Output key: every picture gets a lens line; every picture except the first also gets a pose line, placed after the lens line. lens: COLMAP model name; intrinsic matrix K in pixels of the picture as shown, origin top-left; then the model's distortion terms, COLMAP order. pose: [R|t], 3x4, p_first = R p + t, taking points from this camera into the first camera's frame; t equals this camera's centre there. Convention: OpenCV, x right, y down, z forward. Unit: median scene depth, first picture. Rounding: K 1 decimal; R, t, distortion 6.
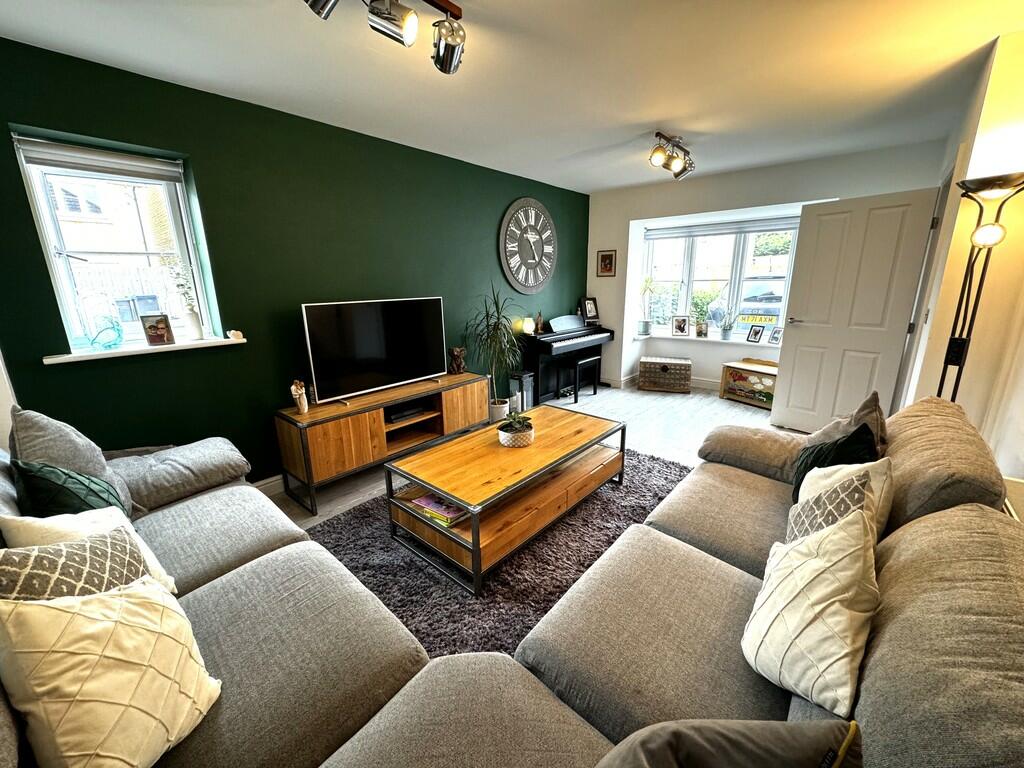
lens RADIAL K [[408.5, 0, 496.4], [0, 408.5, 381.1], [0, 0, 1]] dist [0.001190, 0.000018]
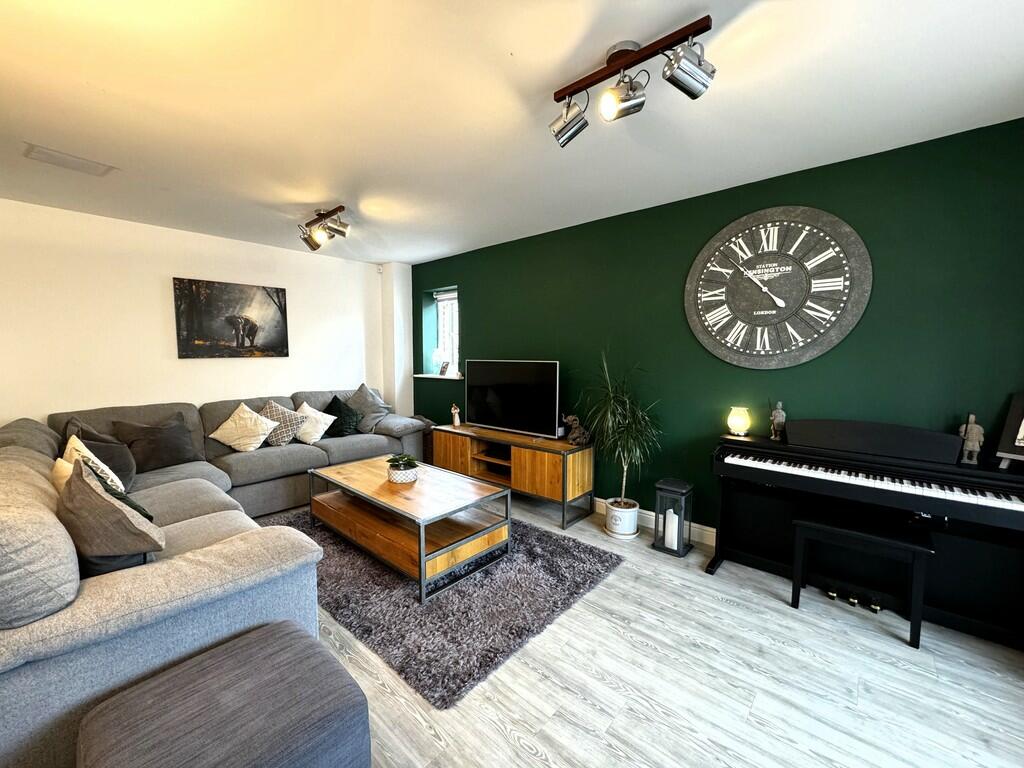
lens RADIAL K [[408.5, 0, 496.4], [0, 408.5, 381.1], [0, 0, 1]] dist [0.001190, 0.000018]
pose [[-0.008930, 0.080395, -0.996723, 0.686185], [-0.242353, 0.966871, 0.080158, -0.159660], [0.970147, 0.242274, 0.010850, 0.670232]]
